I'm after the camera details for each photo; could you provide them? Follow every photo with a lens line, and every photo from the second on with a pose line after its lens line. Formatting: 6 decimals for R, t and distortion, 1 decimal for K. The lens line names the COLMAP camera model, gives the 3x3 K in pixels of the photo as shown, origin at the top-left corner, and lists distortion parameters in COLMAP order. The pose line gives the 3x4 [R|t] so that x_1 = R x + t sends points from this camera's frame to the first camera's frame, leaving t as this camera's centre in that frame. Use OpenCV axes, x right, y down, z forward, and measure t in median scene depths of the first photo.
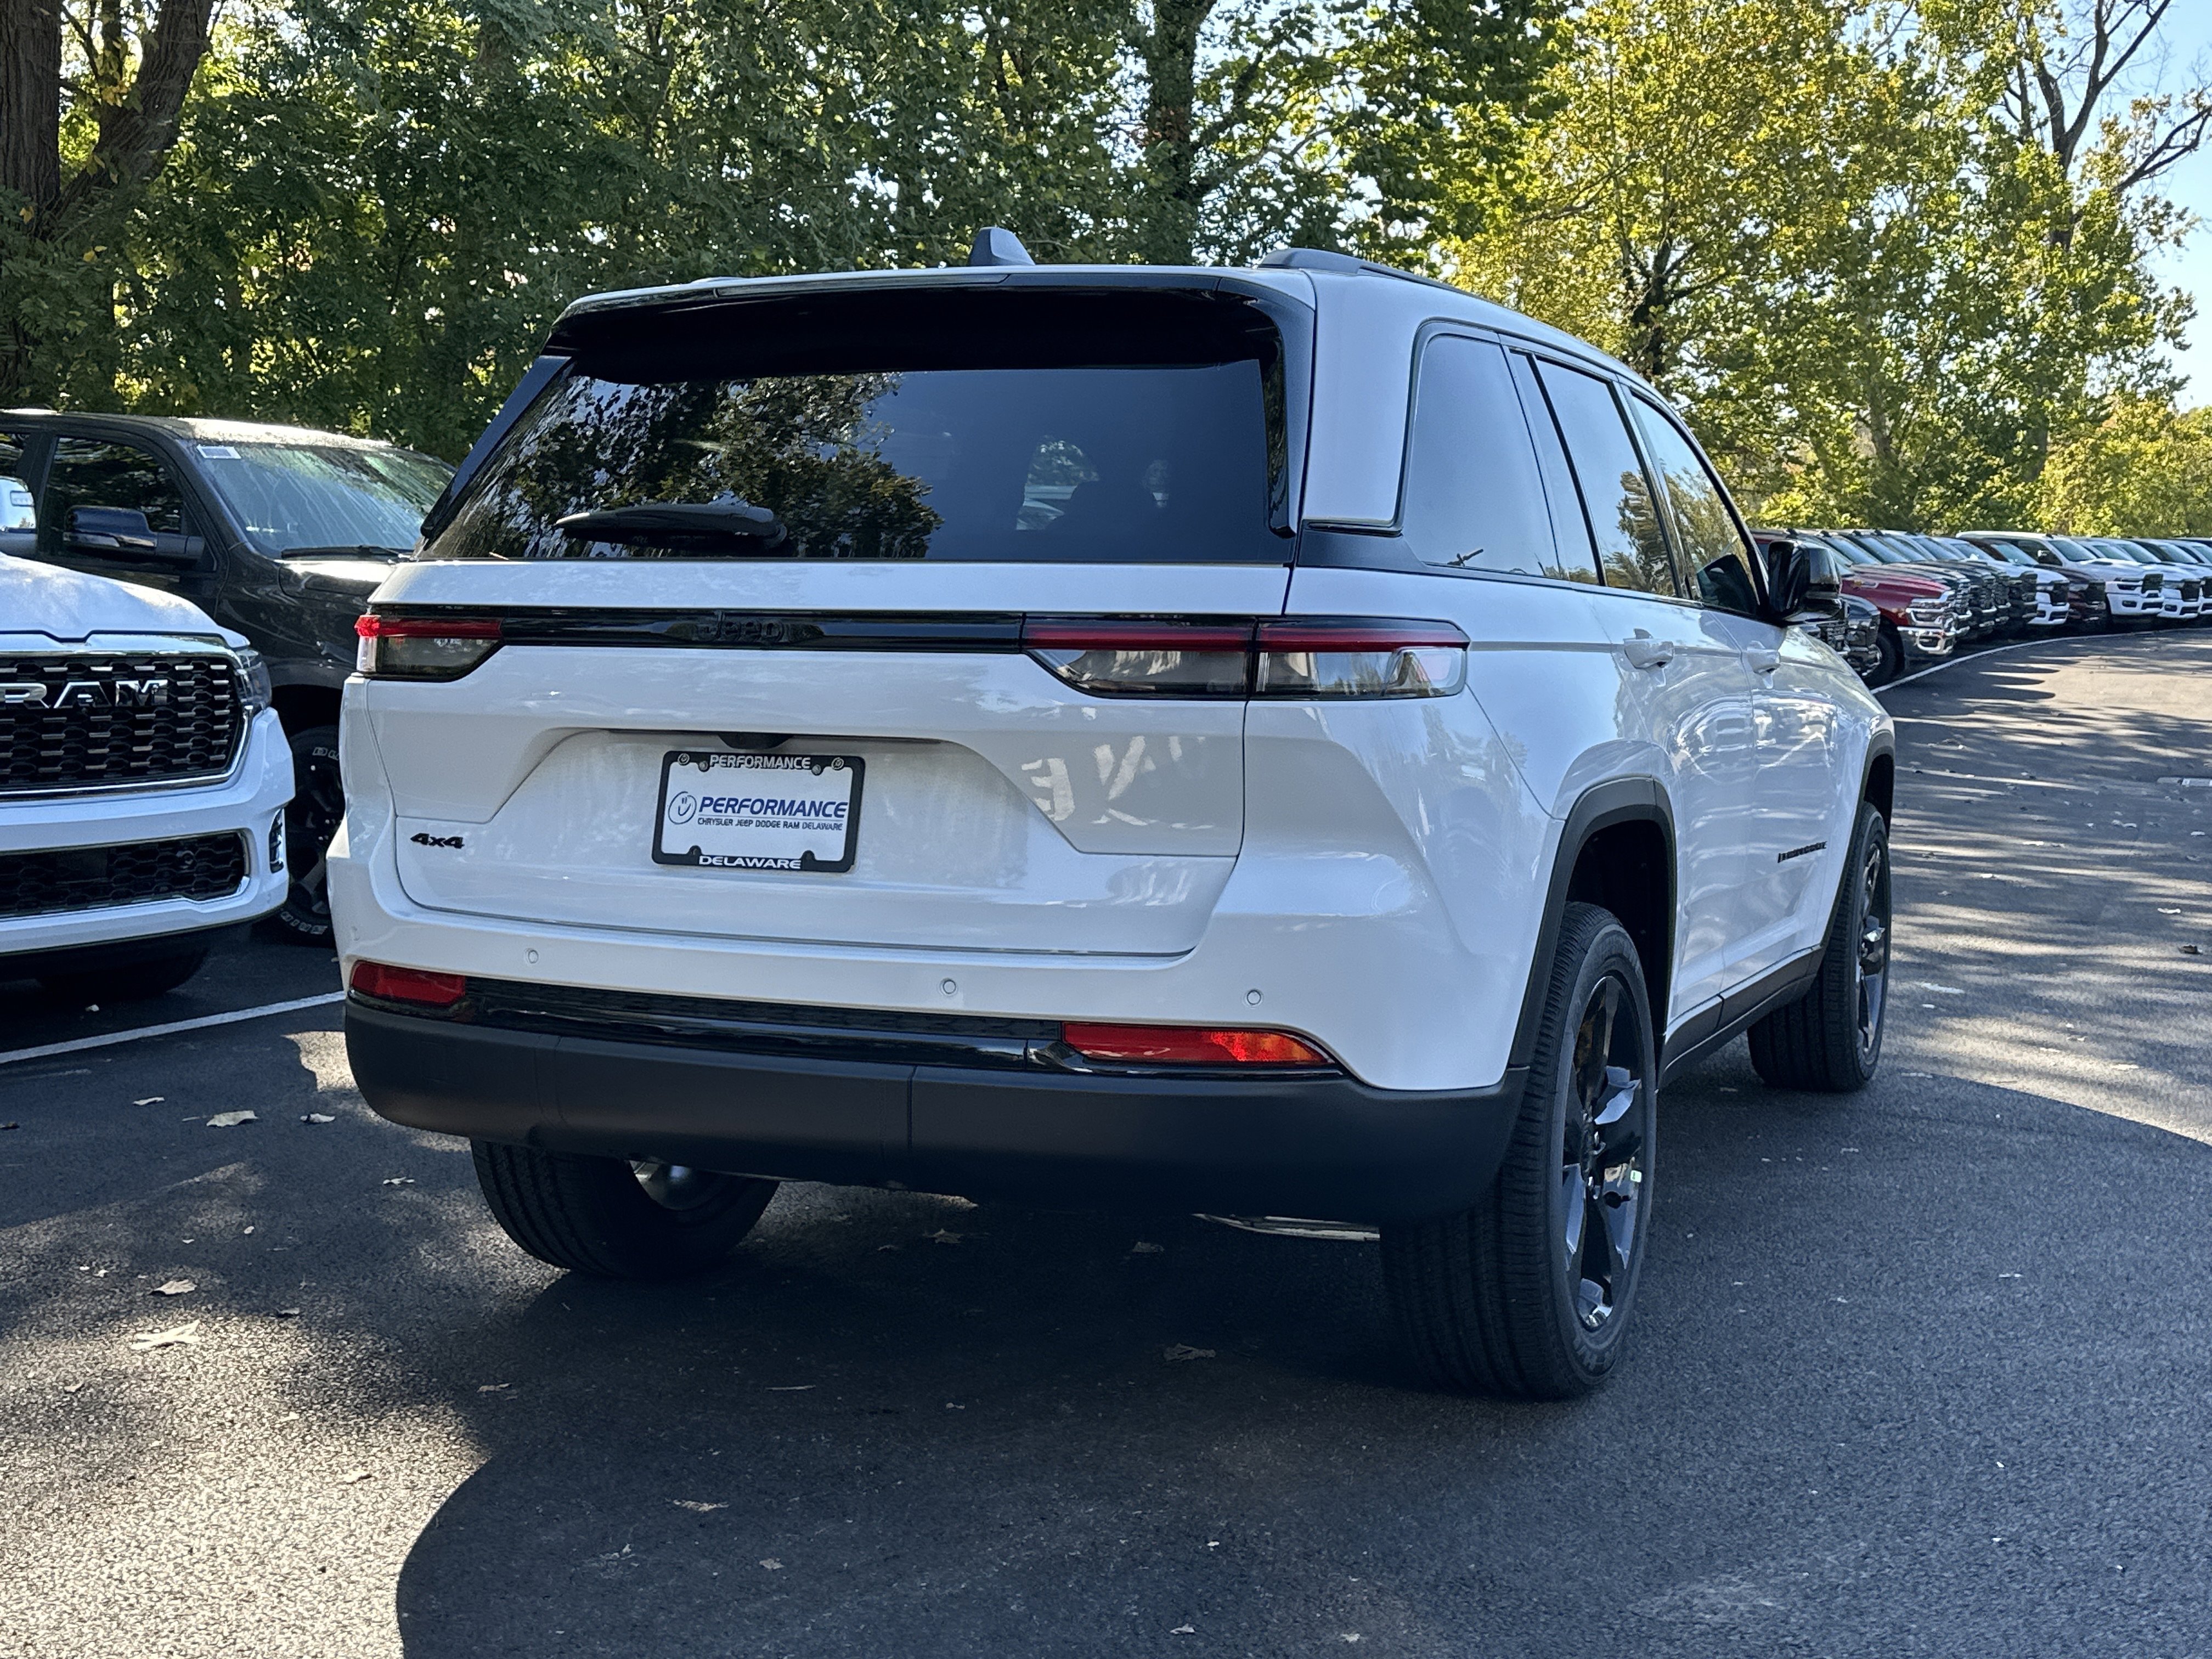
lens RADIAL K [[2582.5, 0, 1106.0], [0, 2582.5, 829.5], [0, 0, 1]] dist [0.213492, -0.434802]
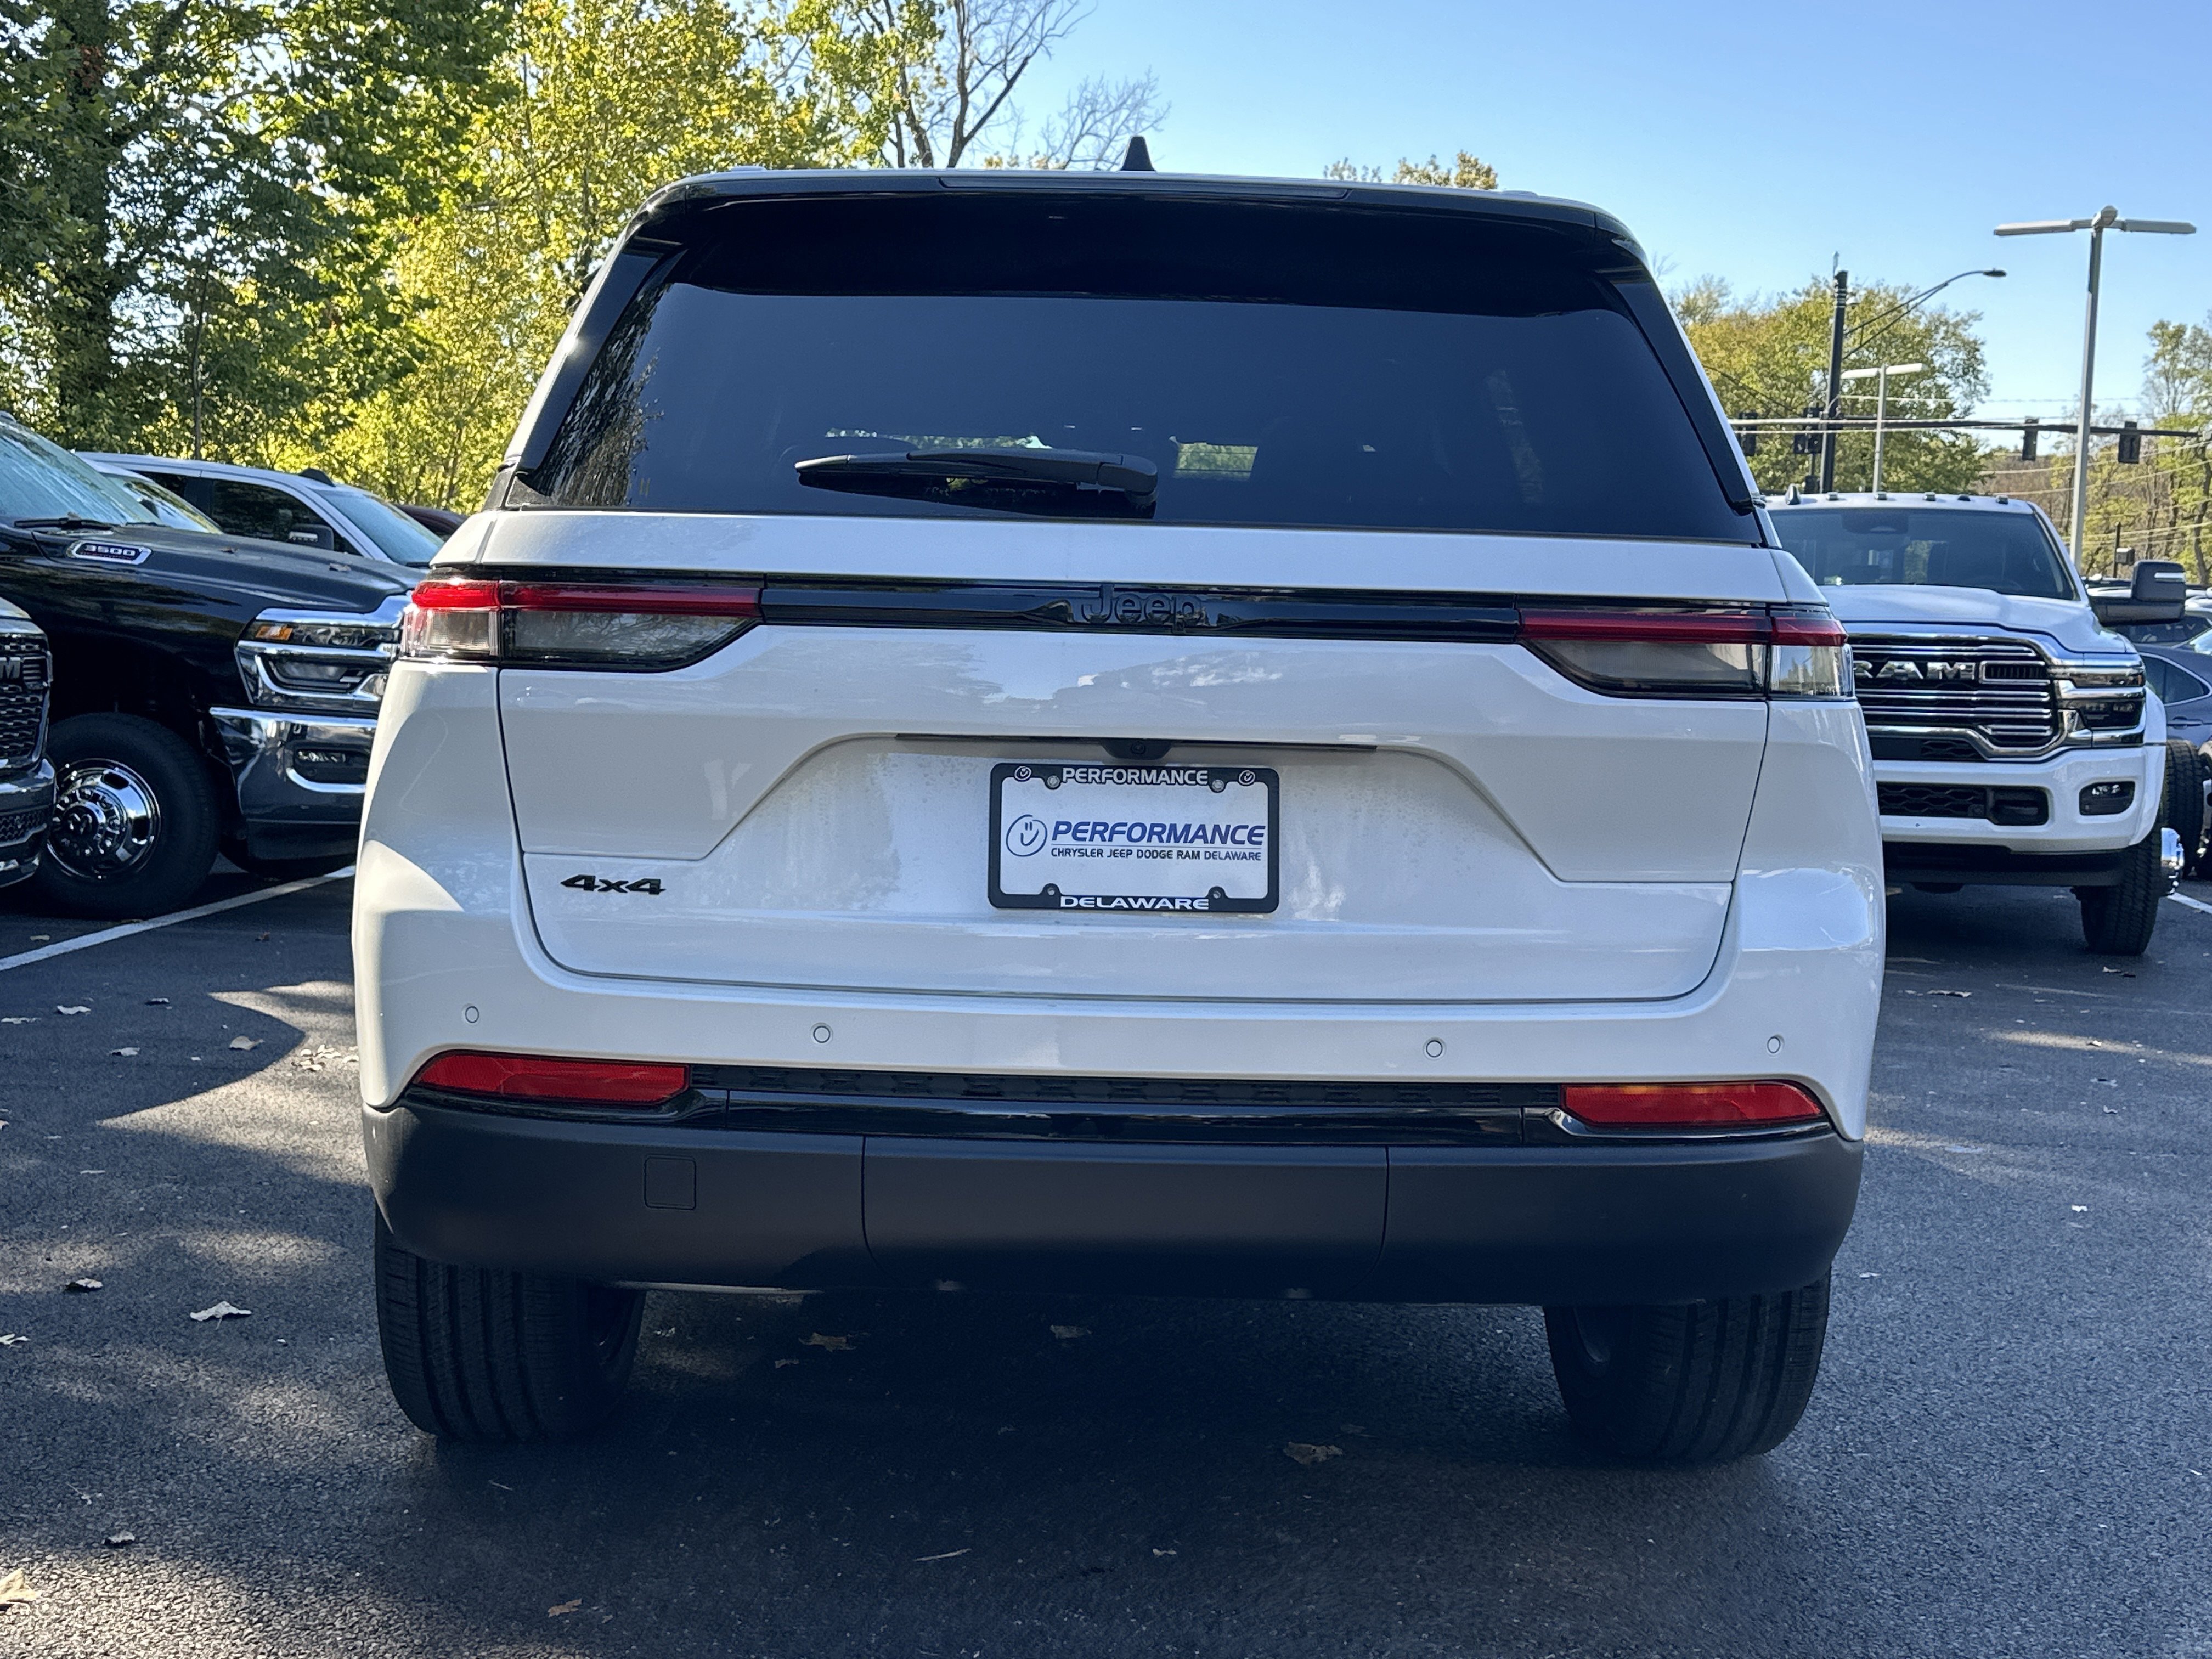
lens RADIAL K [[2582.5, 0, 1106.0], [0, 2582.5, 829.5], [0, 0, 1]] dist [0.213492, -0.434802]
pose [[0.902986, -0.014988, 0.429408, -0.474734], [0.016694, 0.999861, -0.000205, -0.009612], [-0.429345, 0.007354, 0.903111, 0.283052]]
